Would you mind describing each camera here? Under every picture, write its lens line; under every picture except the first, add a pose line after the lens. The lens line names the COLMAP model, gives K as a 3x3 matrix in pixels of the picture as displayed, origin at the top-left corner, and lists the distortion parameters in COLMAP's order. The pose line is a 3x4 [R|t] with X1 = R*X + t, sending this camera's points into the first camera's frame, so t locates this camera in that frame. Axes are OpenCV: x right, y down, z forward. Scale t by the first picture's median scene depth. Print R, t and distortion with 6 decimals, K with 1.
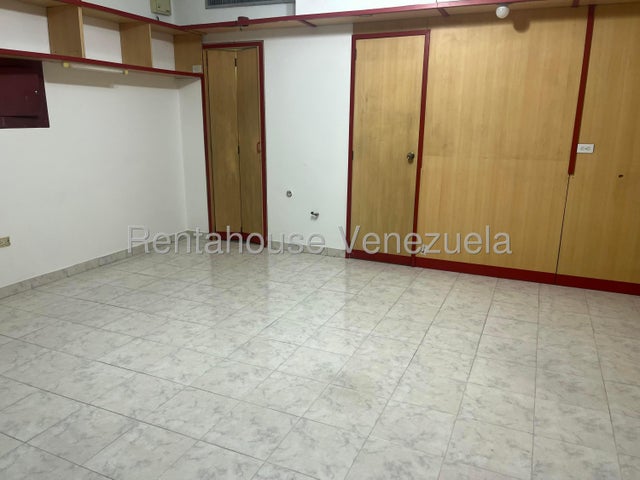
lens RADIAL K [[485.4, 0, 320.1], [0, 485.4, 242.4], [0, 0, 1]] dist [0.064232, -0.080912]
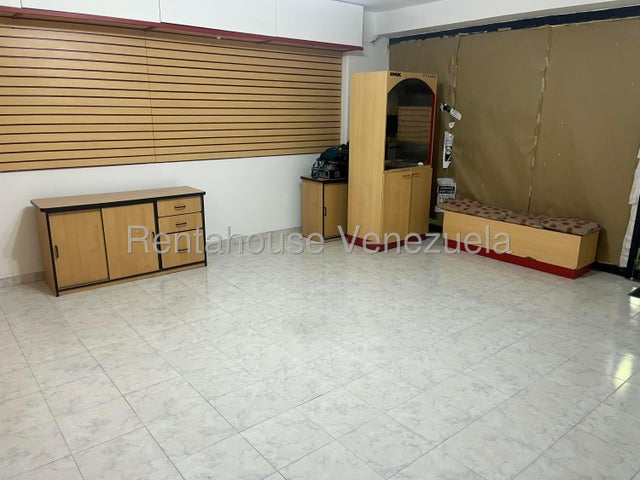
lens RADIAL K [[485.4, 0, 322.5], [0, 485.4, 243.1], [0, 0, 1]] dist [0.064232, -0.080912]
pose [[-0.895450, -0.133858, 0.424559, -0.359716], [0.094020, 0.875337, 0.474283, -0.369351], [-0.435119, 0.464614, -0.771236, 1.276669]]
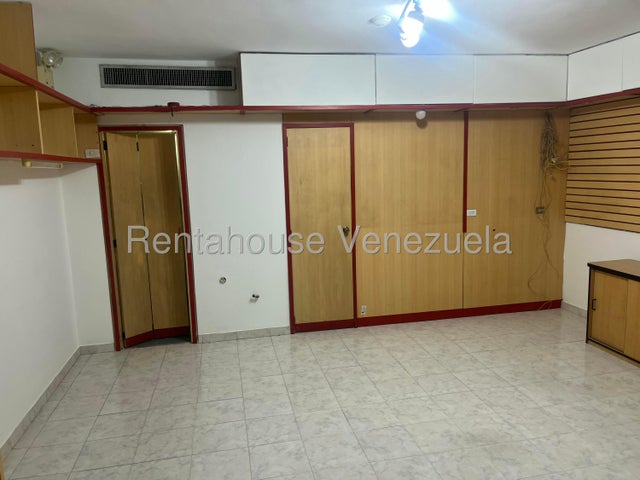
lens RADIAL K [[485.4, 0, 319.2], [0, 485.4, 243.7], [0, 0, 1]] dist [0.064232, -0.080912]
pose [[0.810814, -0.122380, 0.572367, -0.573562], [0.180740, 0.982456, -0.045974, -0.119949], [-0.556699, 0.140726, 0.818708, 0.144116]]
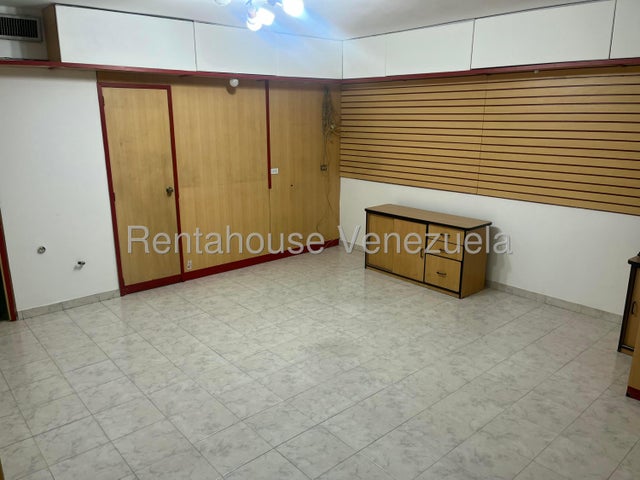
lens RADIAL K [[485.4, 0, 314.1], [0, 485.4, 243.1], [0, 0, 1]] dist [0.064232, -0.080912]
pose [[0.422431, -0.238248, 0.874523, -0.813343], [0.227190, 0.961867, 0.152302, -0.175392], [-0.877461, 0.134346, 0.460450, 0.201662]]
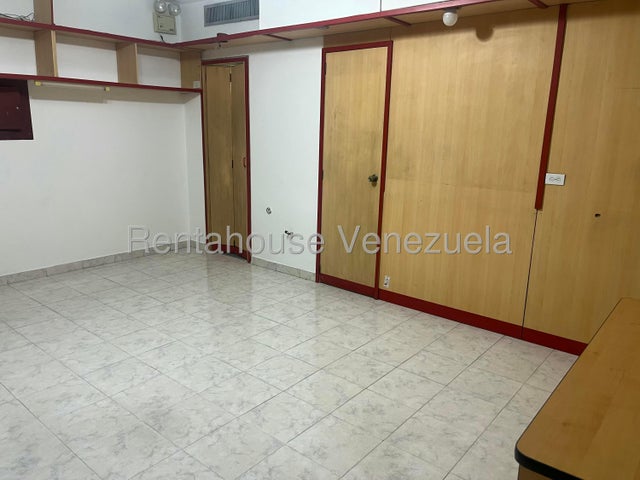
lens RADIAL K [[485.4, 0, 320.7], [0, 485.4, 241.3], [0, 0, 1]] dist [0.064232, -0.080912]
pose [[0.963294, 0.074052, -0.258032, 0.377927], [-0.079483, 0.996779, -0.010663, -0.047312], [0.256412, 0.030781, 0.966077, 0.111471]]
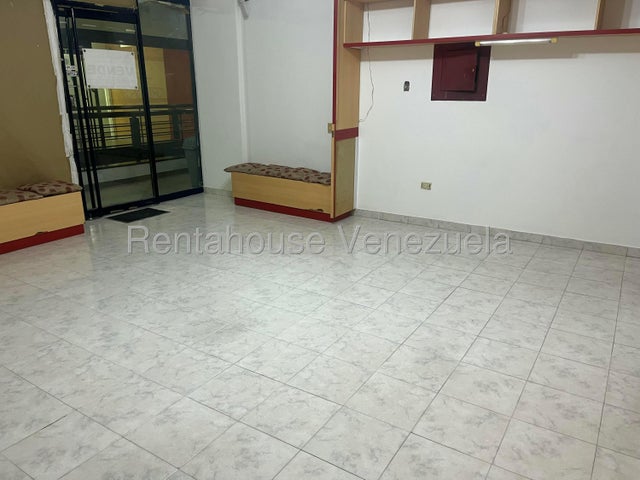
lens RADIAL K [[485.4, 0, 324.2], [0, 485.4, 242.6], [0, 0, 1]] dist [0.064232, -0.080912]
pose [[-0.144713, 0.290054, -0.946006, 0.684366], [-0.246977, 0.915220, 0.318395, -0.206741], [0.958155, 0.279717, -0.060807, 0.820544]]
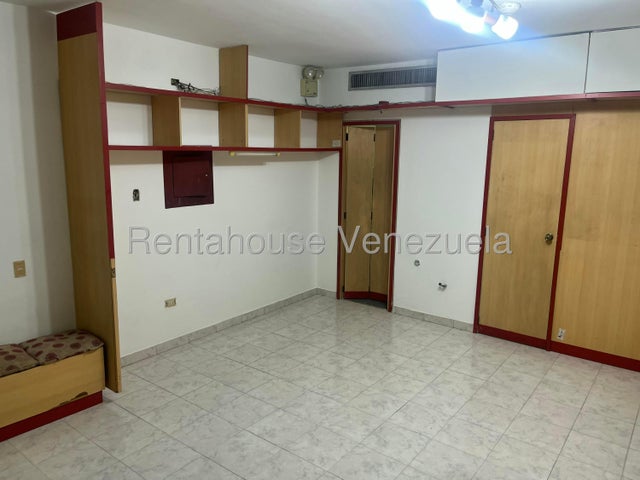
lens RADIAL K [[485.4, 0, 320.6], [0, 485.4, 239.7], [0, 0, 1]] dist [0.064232, -0.080912]
pose [[0.973241, 0.046123, -0.225112, -0.042630], [-0.060895, 0.996392, -0.059121, -0.098395], [0.221573, 0.071247, 0.972537, -0.057969]]
